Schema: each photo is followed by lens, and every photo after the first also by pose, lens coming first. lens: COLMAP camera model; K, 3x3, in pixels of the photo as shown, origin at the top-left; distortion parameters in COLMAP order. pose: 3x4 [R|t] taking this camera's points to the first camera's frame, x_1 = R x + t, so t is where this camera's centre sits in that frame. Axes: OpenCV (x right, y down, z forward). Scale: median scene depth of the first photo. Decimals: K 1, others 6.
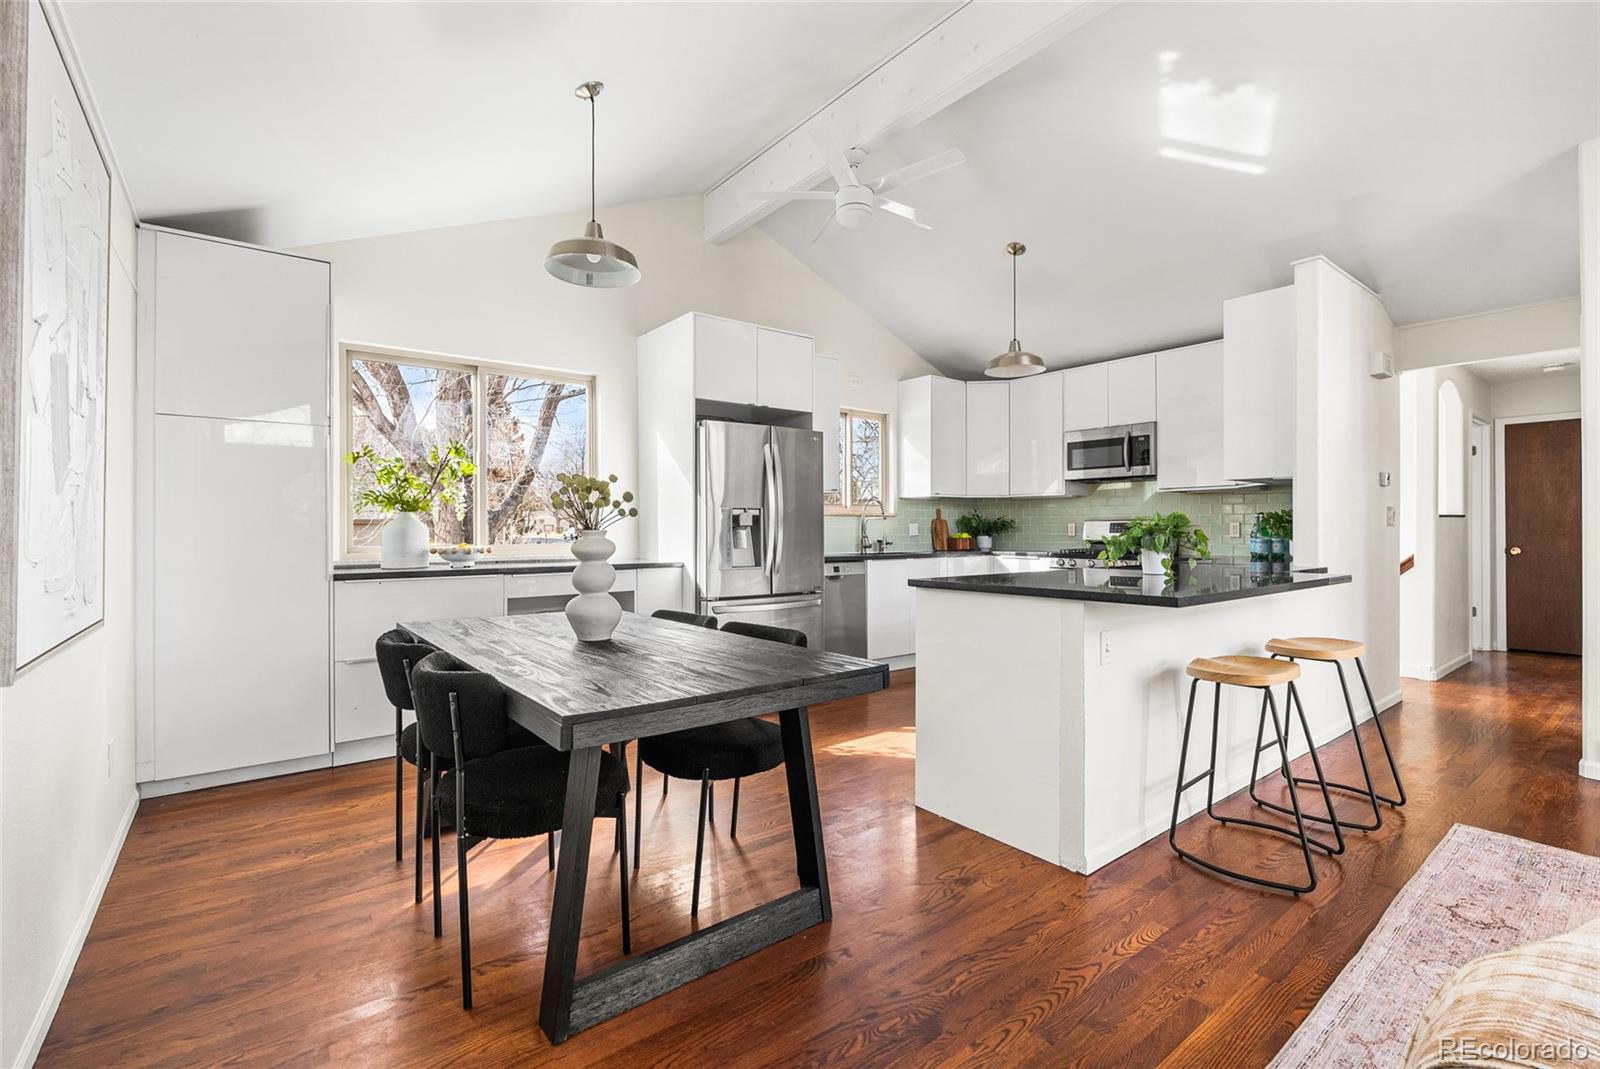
lens RADIAL K [[714.0, 0, 797.4], [0, 714.0, 527.0], [0, 0, 1]] dist [-0.004075, 0.000619]
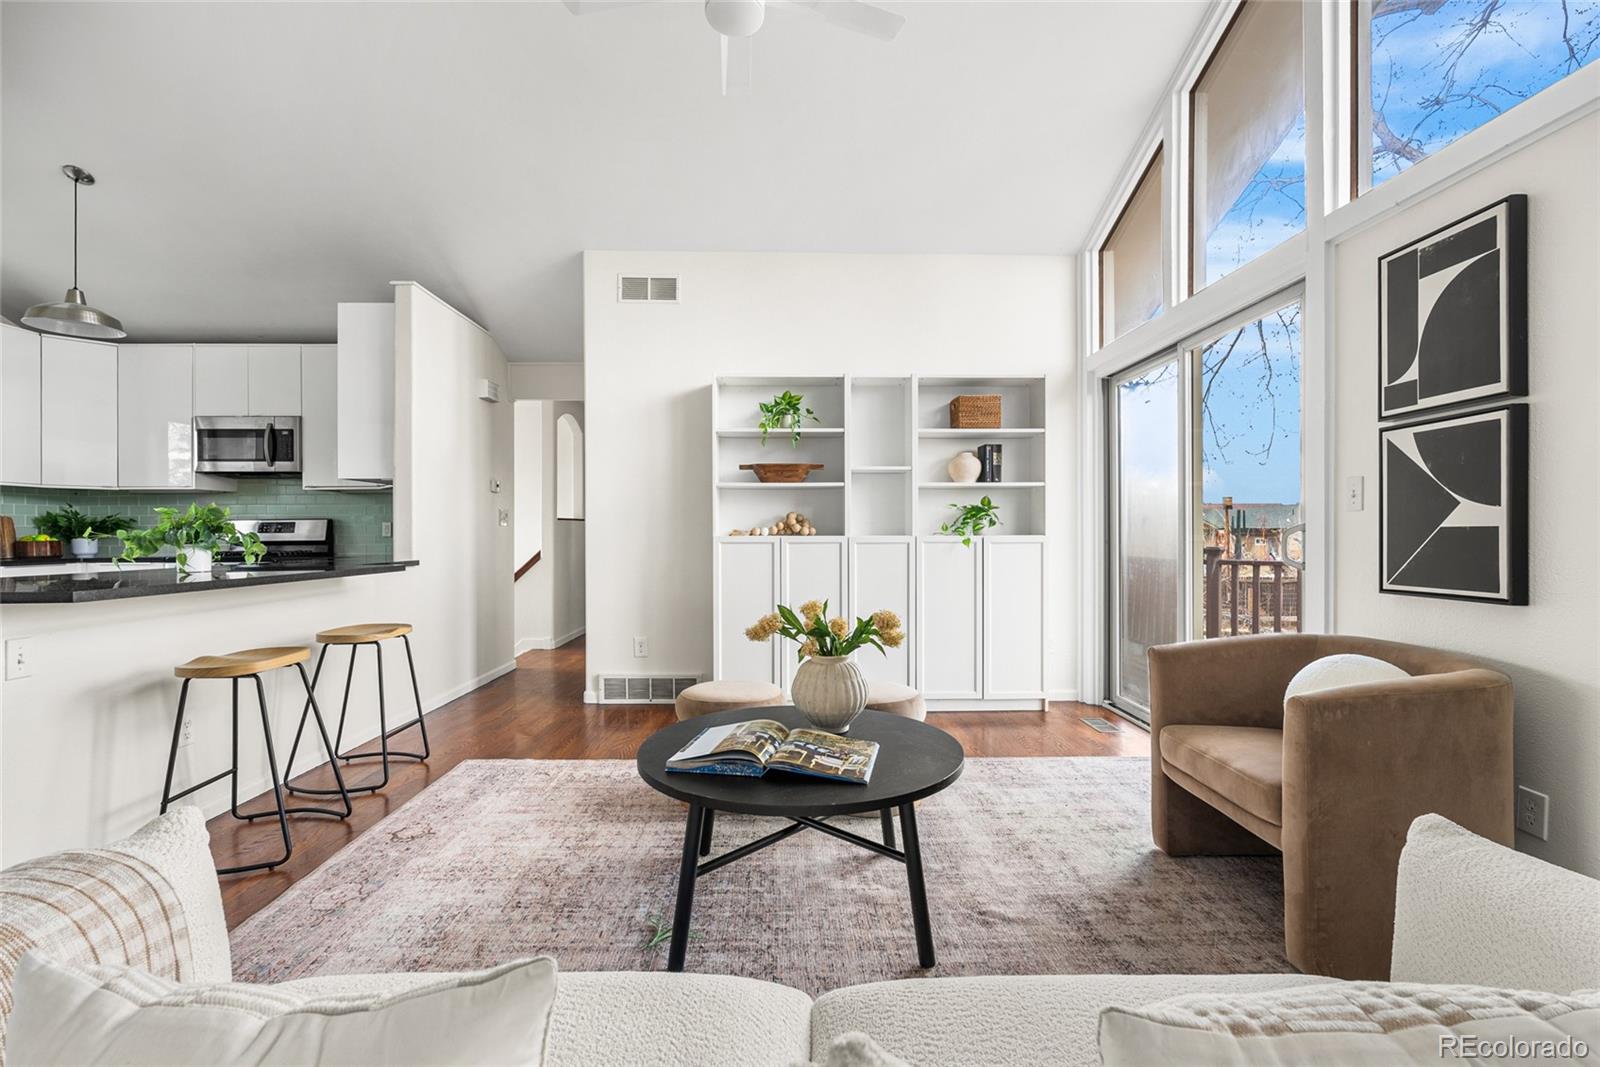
lens RADIAL K [[714.0, 0, 802.6], [0, 714.0, 528.6], [0, 0, 1]] dist [-0.004075, 0.000619]
pose [[0.596657, 0.004063, 0.802486, 0.153273], [0.001430, 0.999980, -0.006126, 0.010756], [-0.802495, 0.004803, 0.596639, -0.120725]]
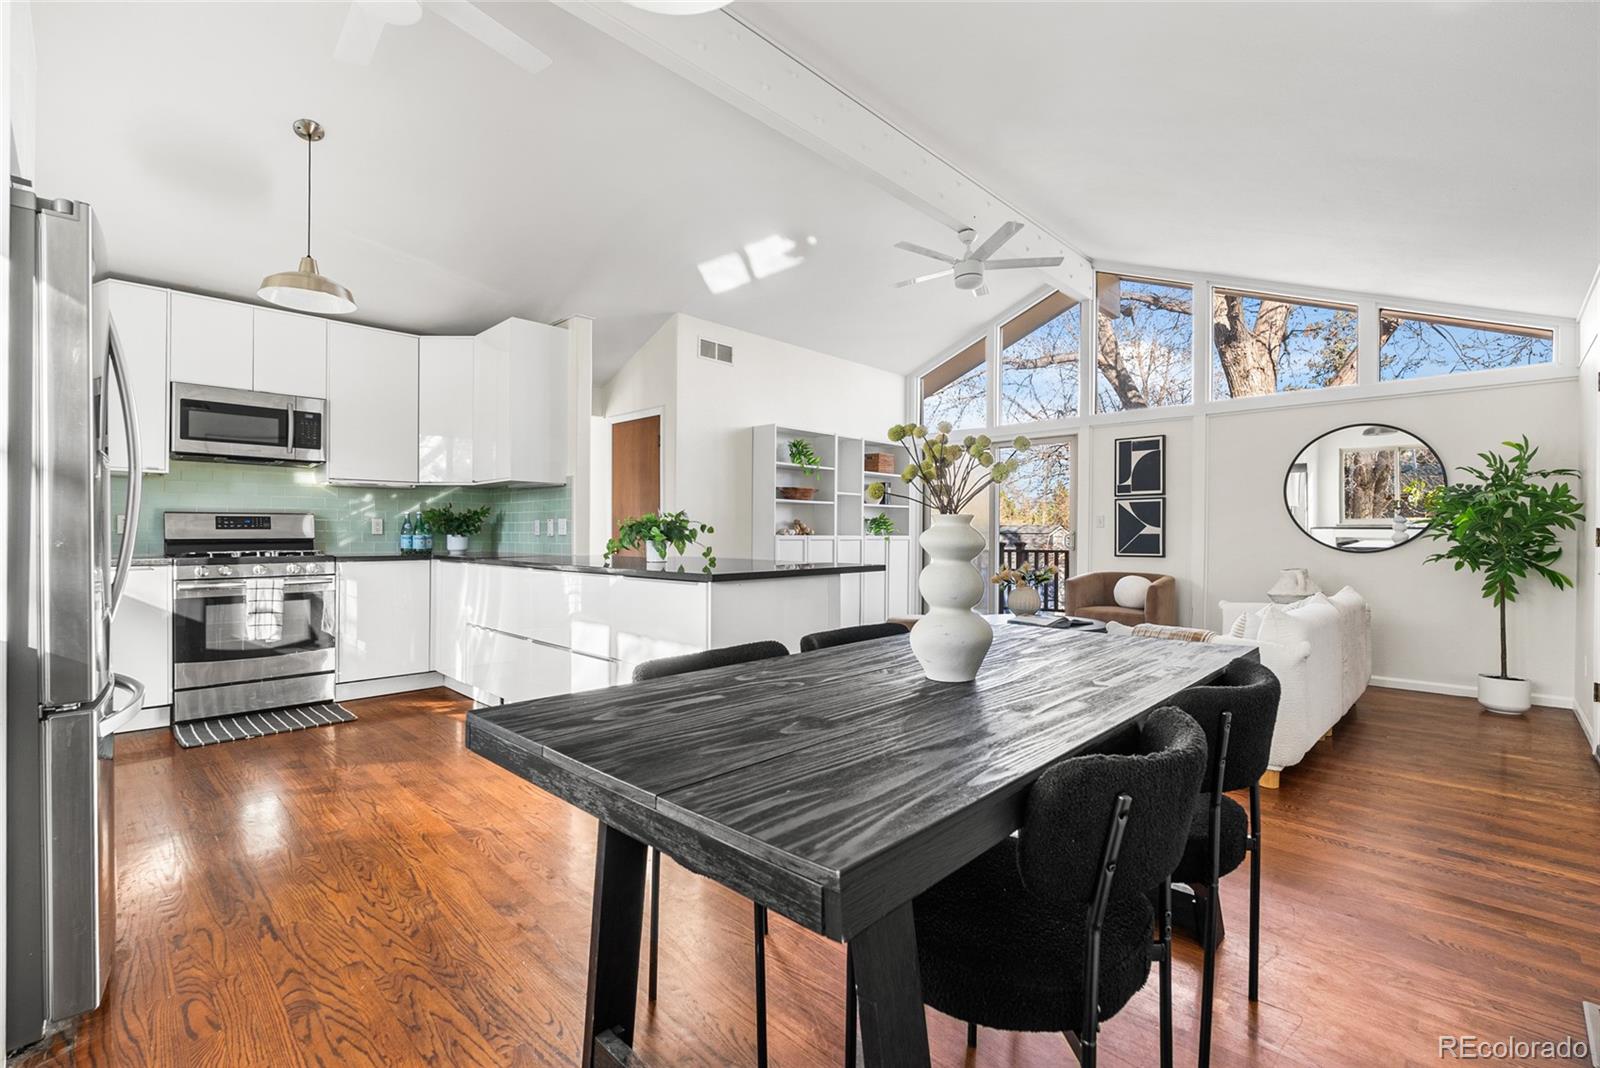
lens RADIAL K [[714.0, 0, 801.4], [0, 714.0, 538.0], [0, 0, 1]] dist [-0.004075, 0.000619]
pose [[-0.145239, -0.006019, 0.989378, -0.479142], [-0.005820, 0.999969, 0.005229, 0.012010], [-0.989379, -0.004998, -0.145270, 0.622901]]
